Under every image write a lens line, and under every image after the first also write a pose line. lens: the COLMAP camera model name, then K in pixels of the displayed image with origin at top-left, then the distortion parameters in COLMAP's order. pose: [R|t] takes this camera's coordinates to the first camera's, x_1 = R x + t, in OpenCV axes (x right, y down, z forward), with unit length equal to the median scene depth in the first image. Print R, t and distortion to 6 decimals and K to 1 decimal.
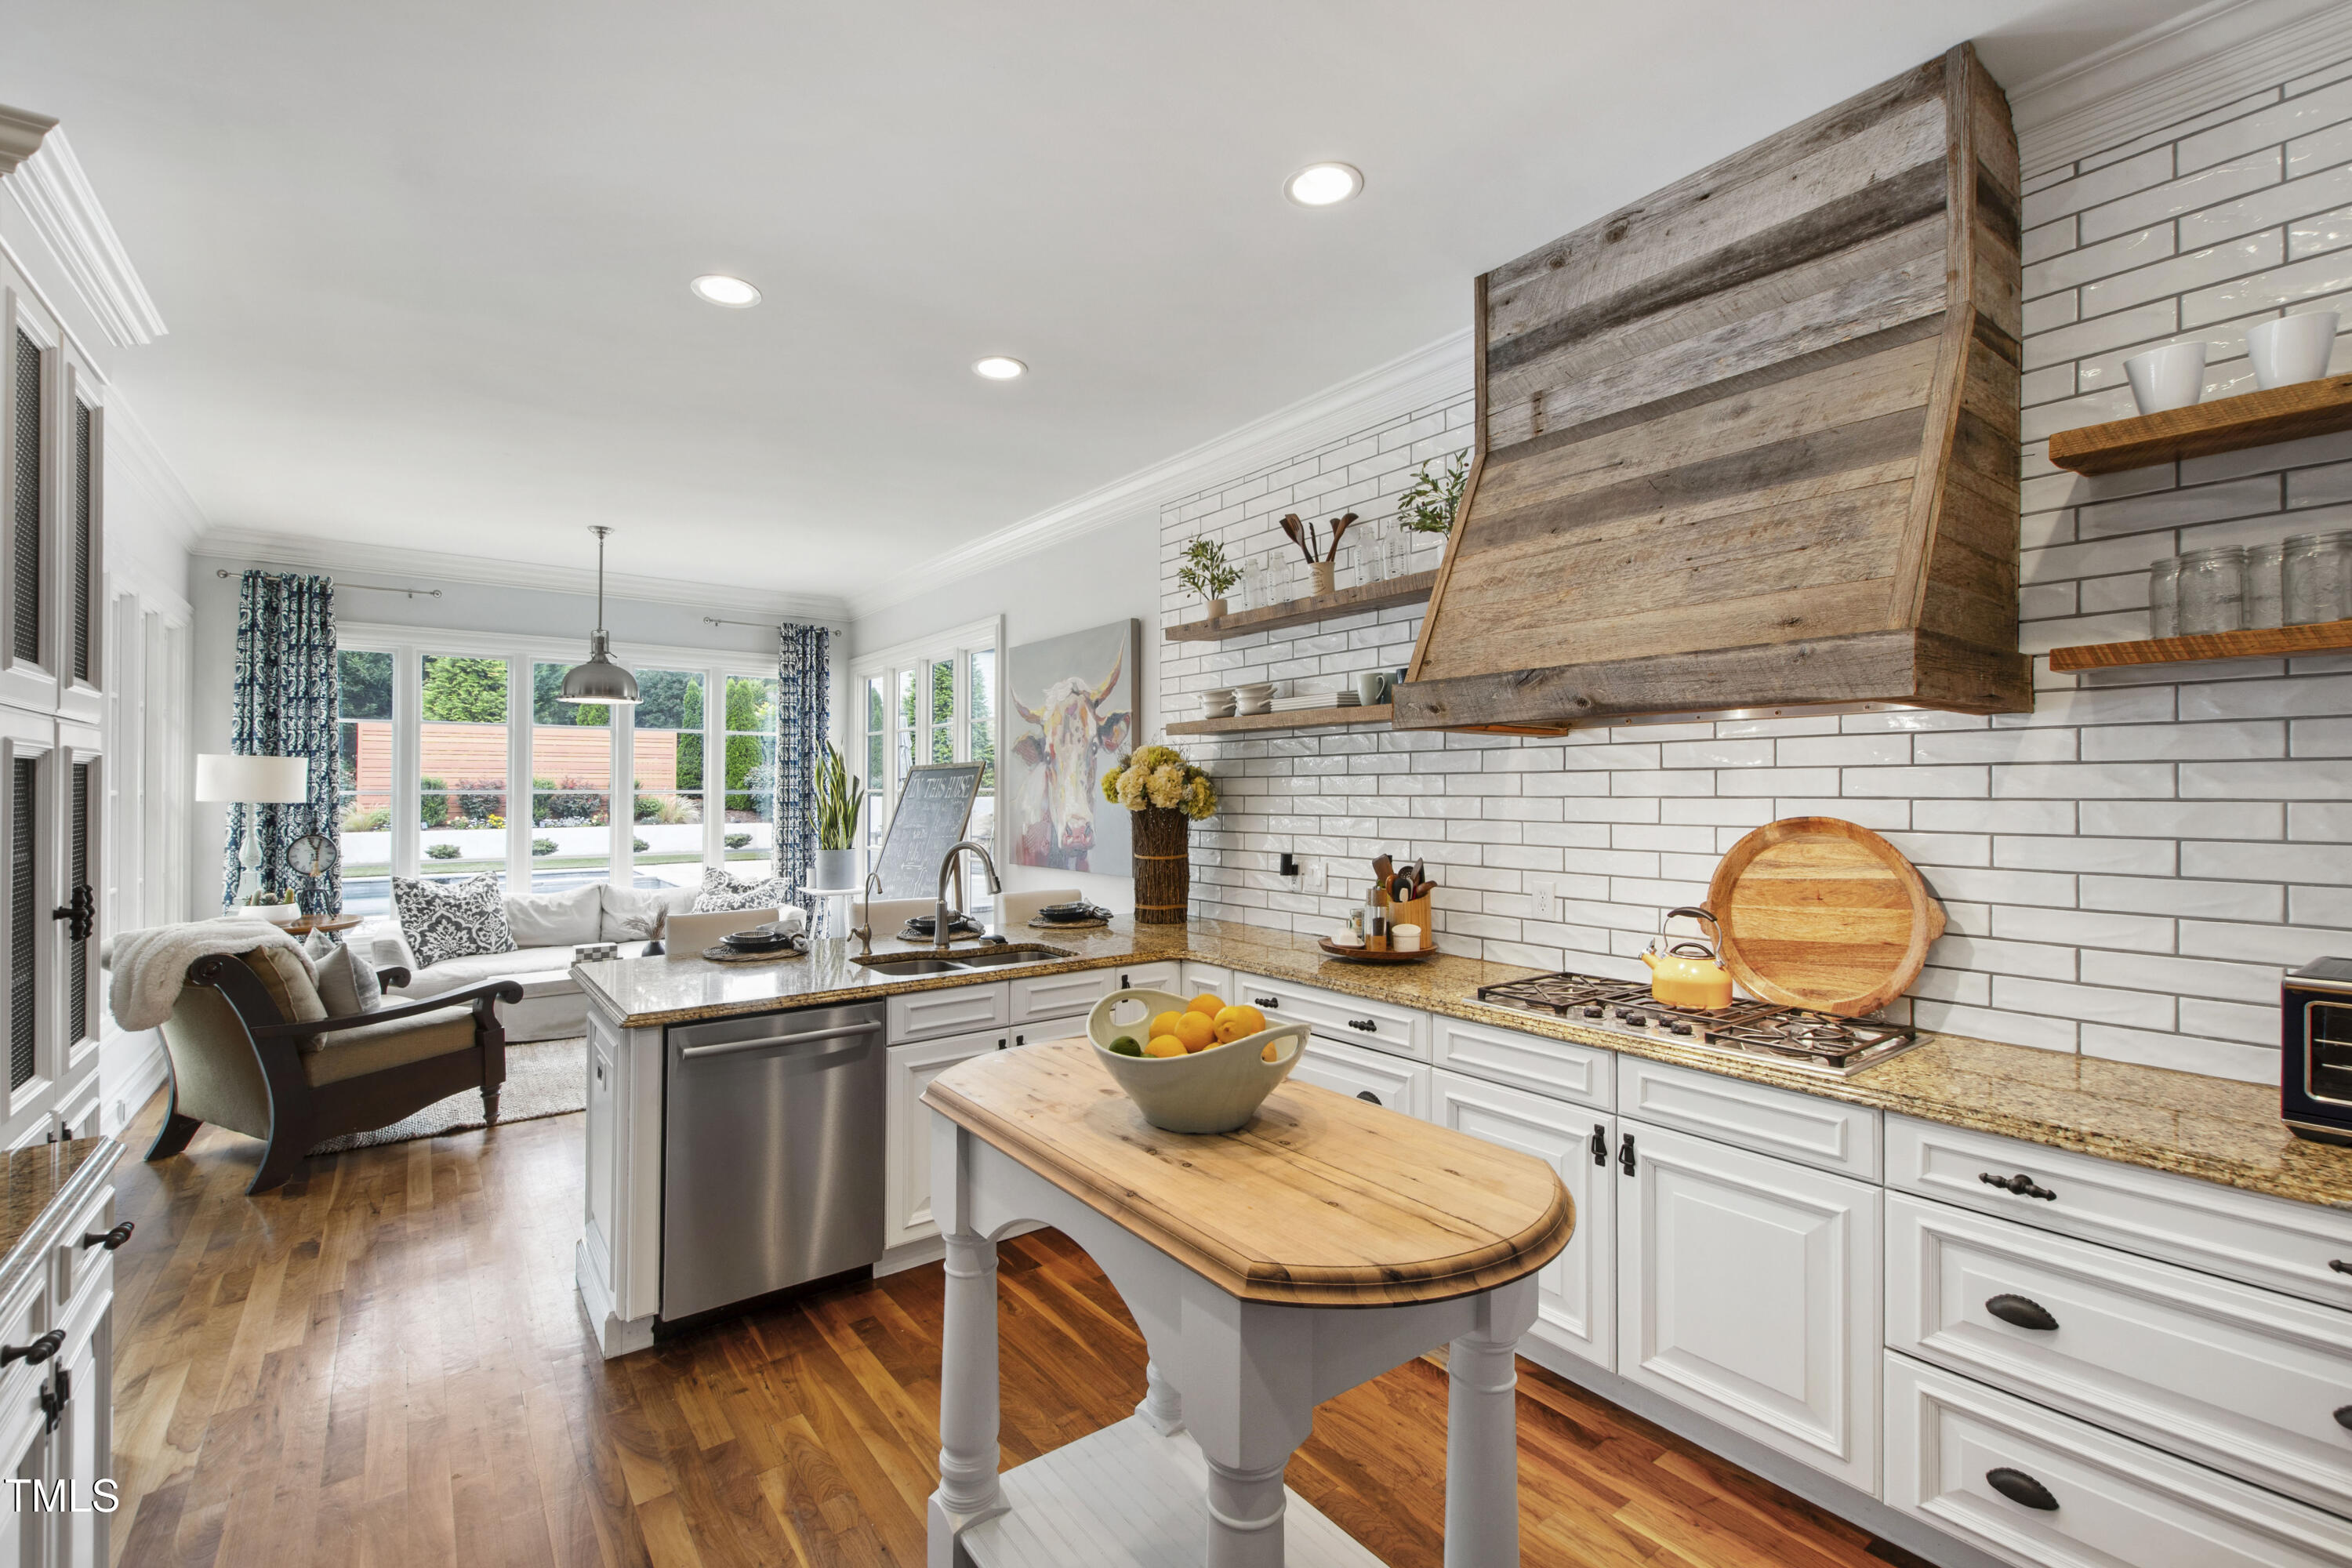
lens RADIAL K [[1027.5, 0, 1174.7], [0, 1027.5, 783.5], [0, 0, 1]] dist [-0.000710, -0.000049]
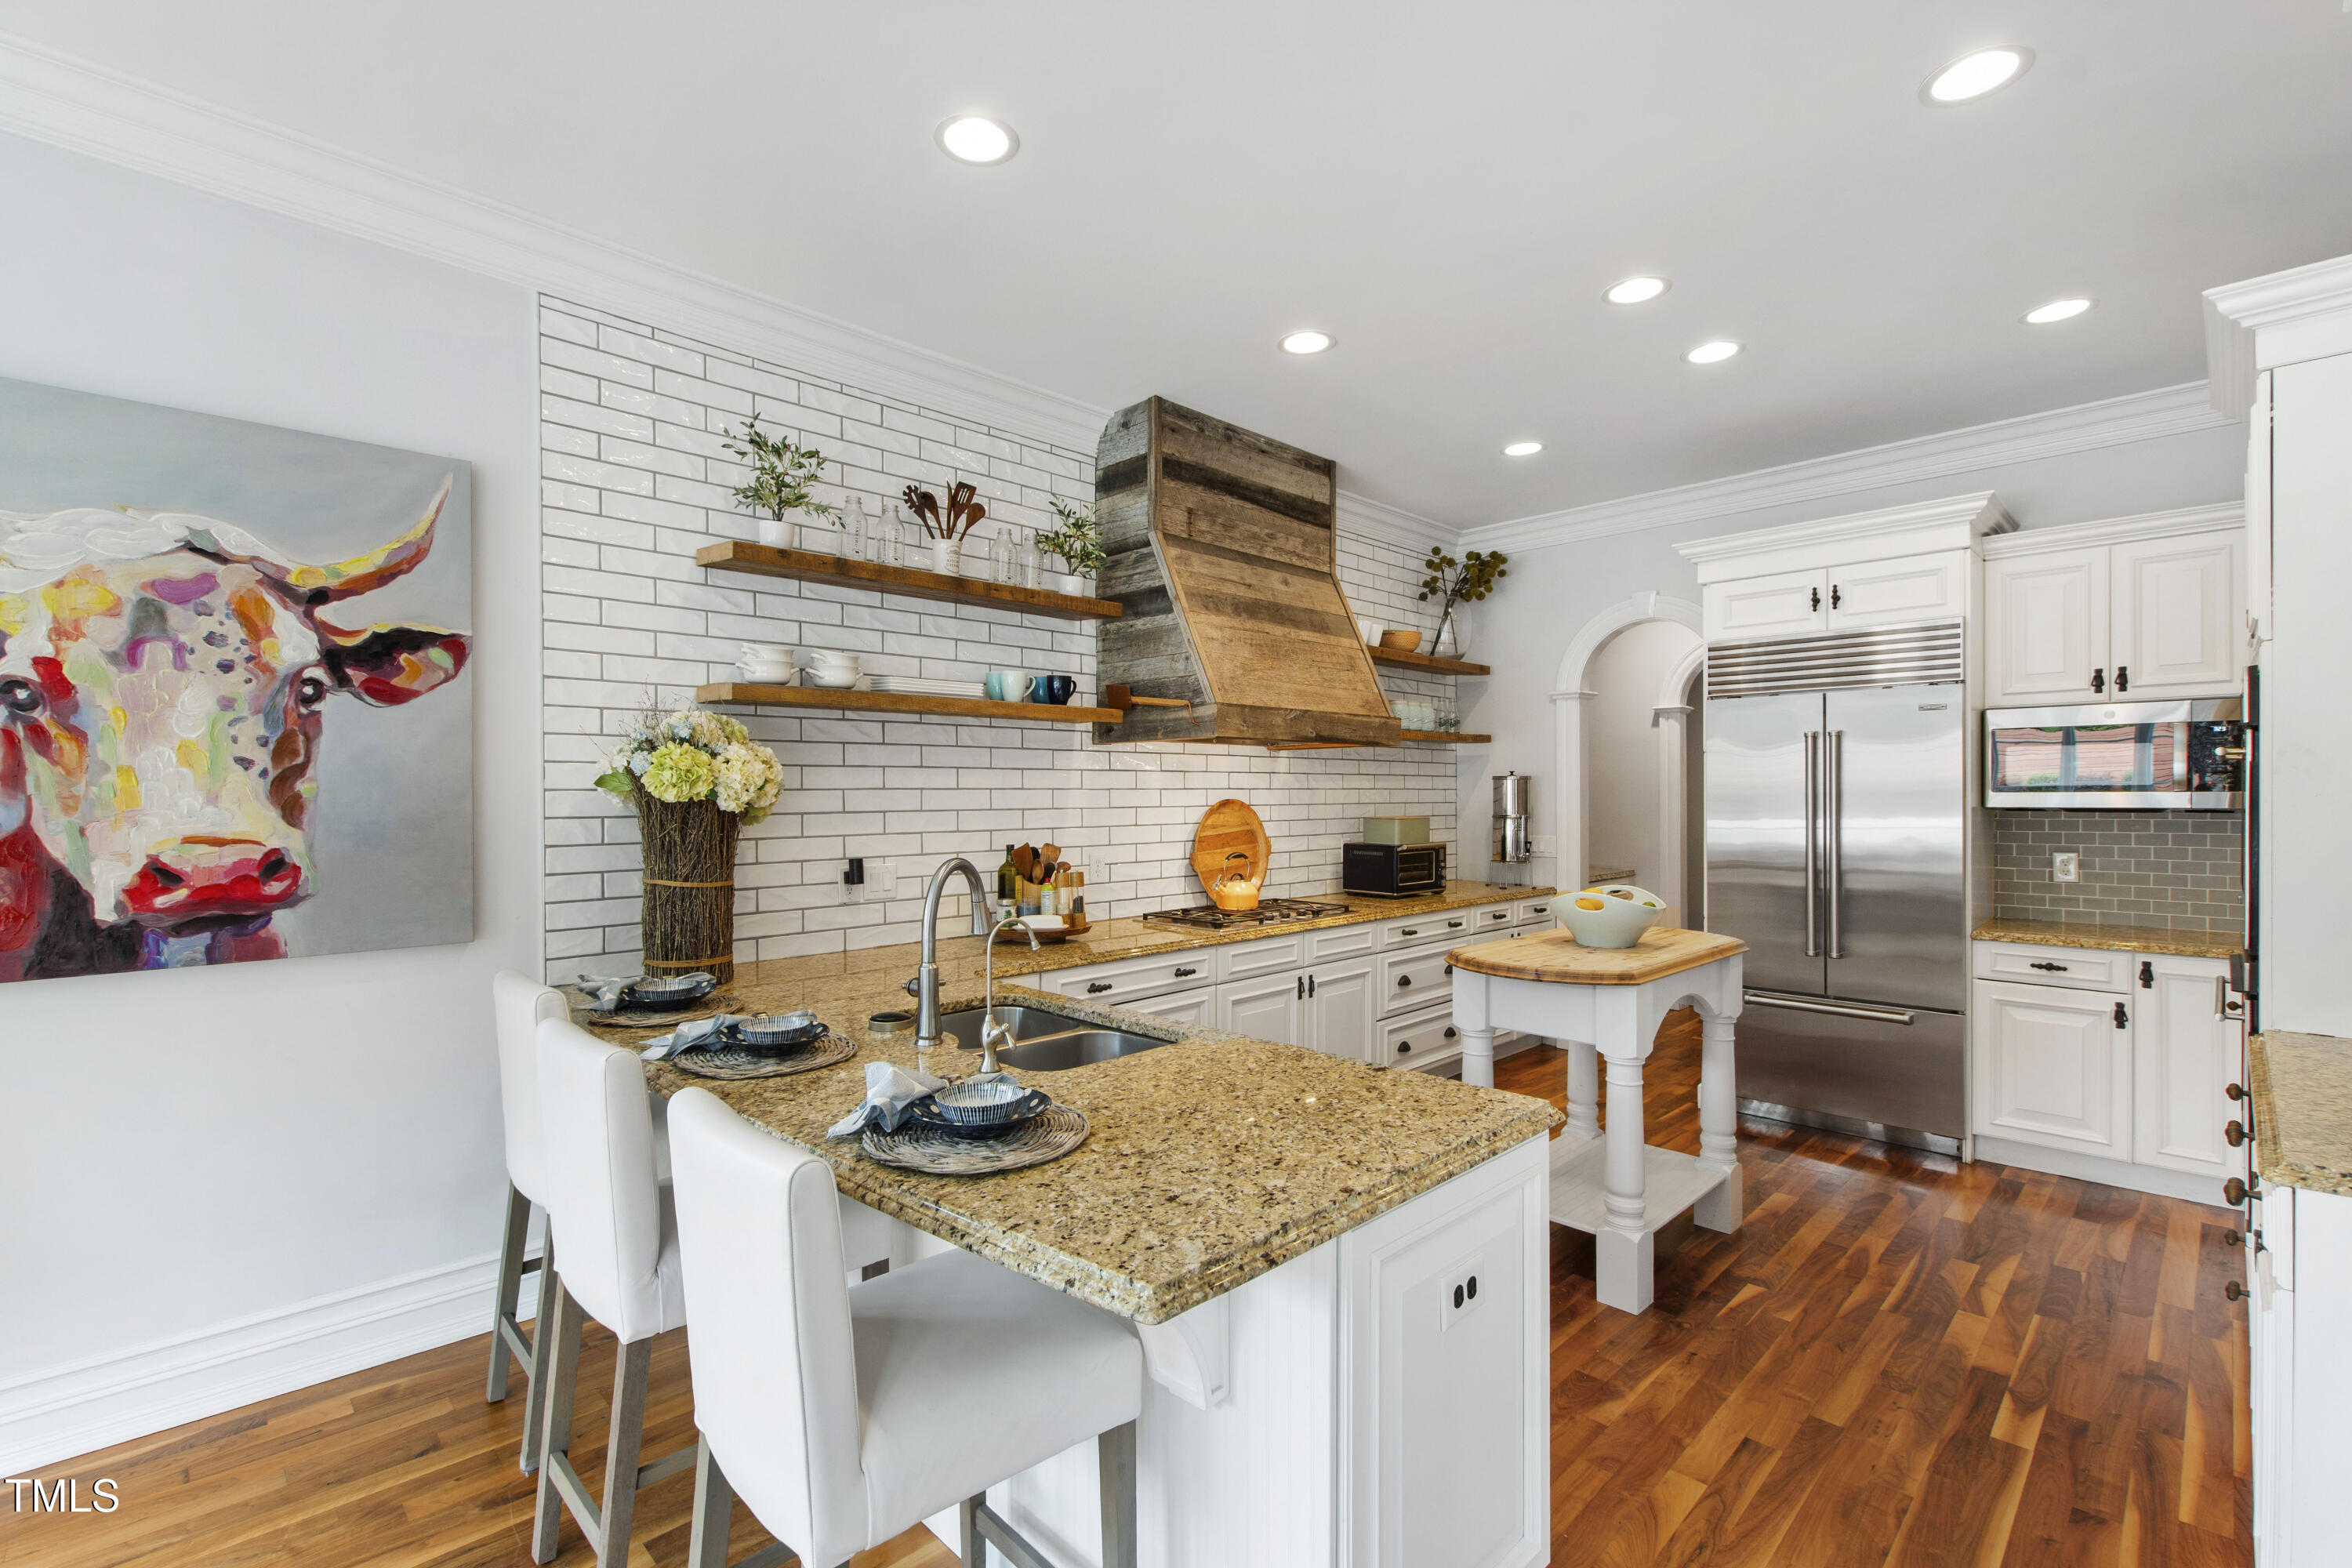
lens RADIAL K [[1027.5, 0, 1165.4], [0, 1027.5, 796.1], [0, 0, 1]] dist [-0.000710, -0.000049]
pose [[-0.130552, -0.004924, 0.991429, -0.837369], [-0.005679, 0.999975, 0.004219, 0.013767], [-0.991425, -0.005079, -0.130577, 0.950476]]
